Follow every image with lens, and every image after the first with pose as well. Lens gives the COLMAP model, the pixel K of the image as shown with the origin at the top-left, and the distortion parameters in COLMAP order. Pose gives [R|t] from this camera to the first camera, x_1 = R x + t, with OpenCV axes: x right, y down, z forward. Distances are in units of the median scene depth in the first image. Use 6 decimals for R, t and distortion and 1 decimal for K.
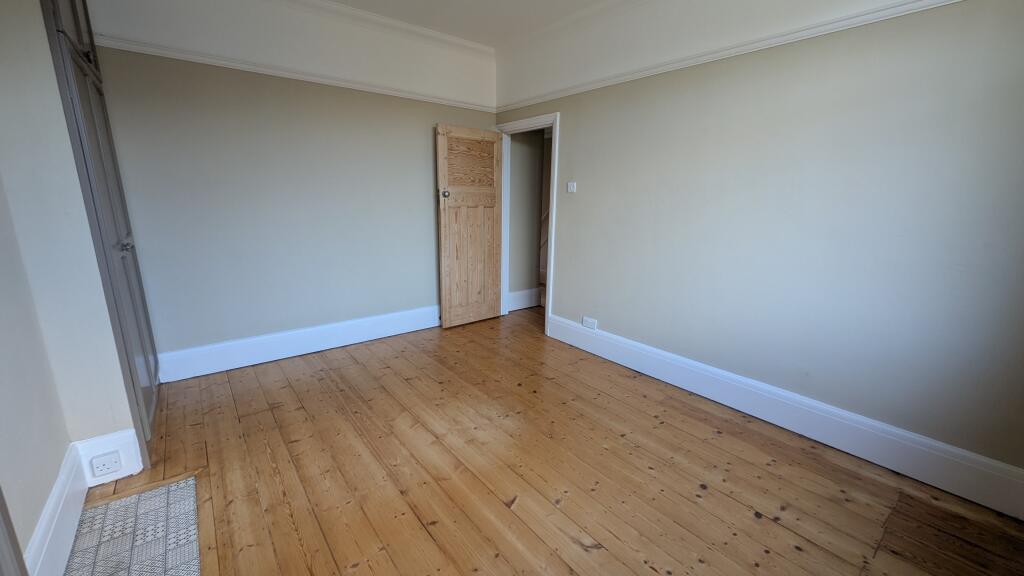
lens RADIAL K [[398.9, 0, 513.8], [0, 398.9, 290.4], [0, 0, 1]] dist [-0.001290, 0.000082]
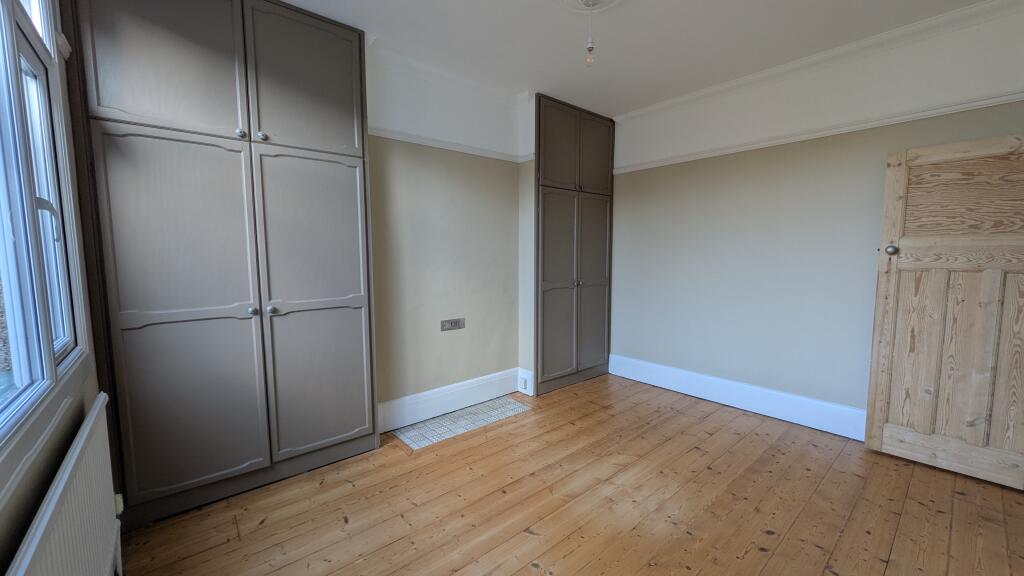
lens RADIAL K [[398.9, 0, 513.8], [0, 398.9, 290.4], [0, 0, 1]] dist [-0.001290, 0.000082]
pose [[0.031265, 0.075046, -0.996690, 0.578917], [-0.225915, 0.971902, 0.066093, -0.091354], [0.973645, 0.223101, 0.047341, 0.437062]]
